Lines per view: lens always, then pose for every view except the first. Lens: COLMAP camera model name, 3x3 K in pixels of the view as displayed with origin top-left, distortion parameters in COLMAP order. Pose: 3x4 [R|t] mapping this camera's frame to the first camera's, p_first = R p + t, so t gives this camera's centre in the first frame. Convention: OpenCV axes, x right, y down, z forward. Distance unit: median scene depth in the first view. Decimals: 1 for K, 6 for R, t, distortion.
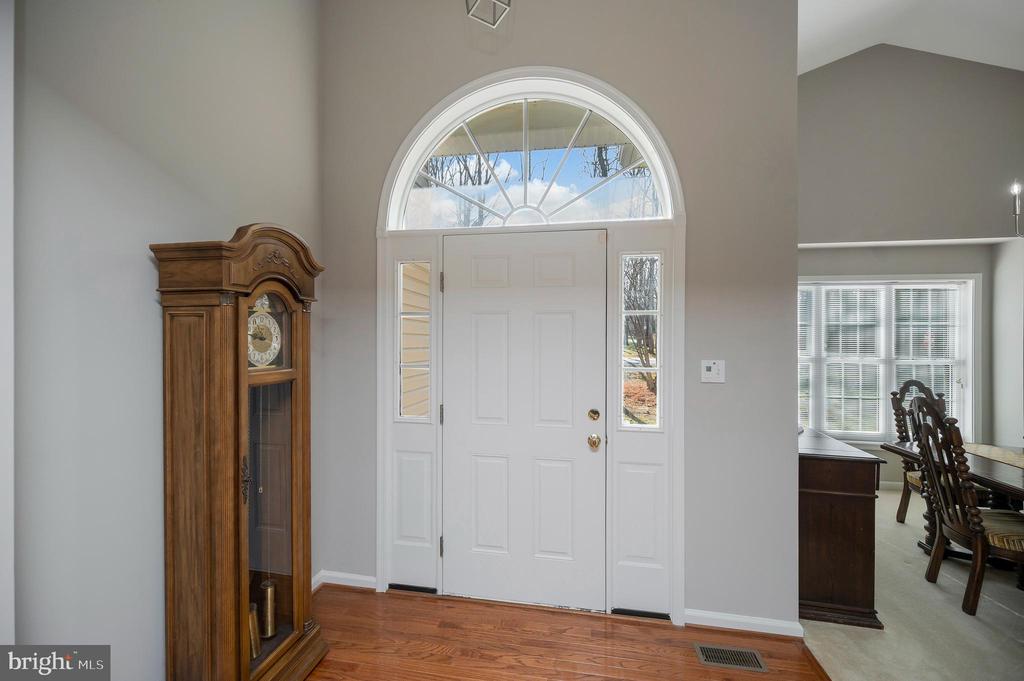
lens RADIAL K [[415.8, 0, 510.7], [0, 415.8, 341.8], [0, 0, 1]] dist [-0.001463, 0.000038]
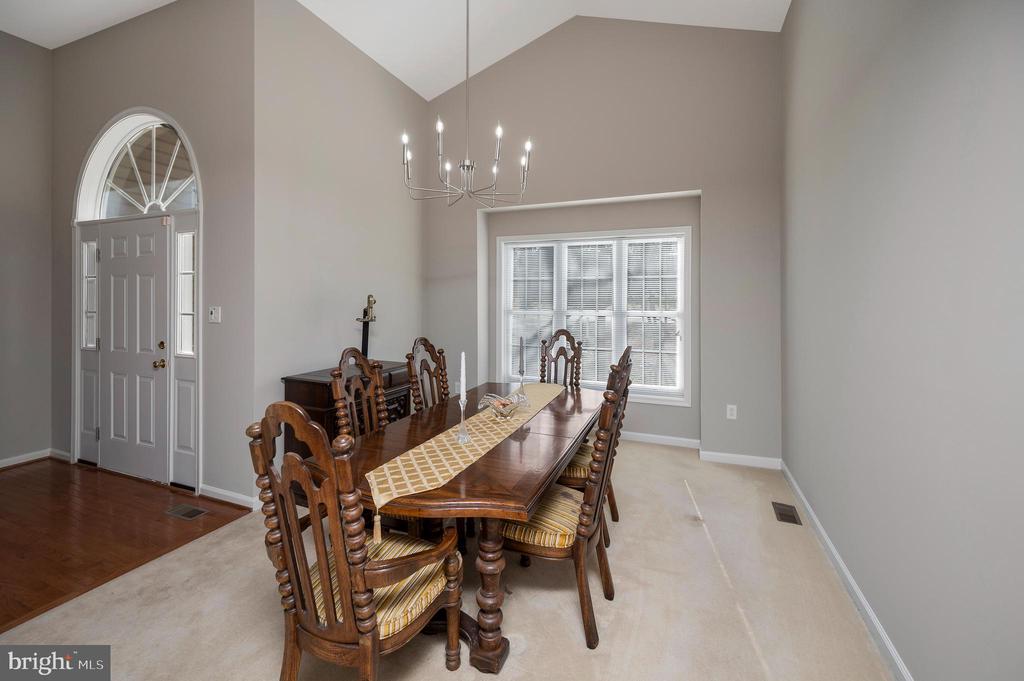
lens RADIAL K [[414.3, 0, 459.5], [0, 414.3, 295.8], [0, 0, 1]] dist [0.003607, -0.000077]
pose [[0.976548, -0.006740, -0.215194, 0.938975], [0.003972, 0.999904, -0.013296, 0.017451], [0.215263, 0.012129, 0.976481, -0.113568]]
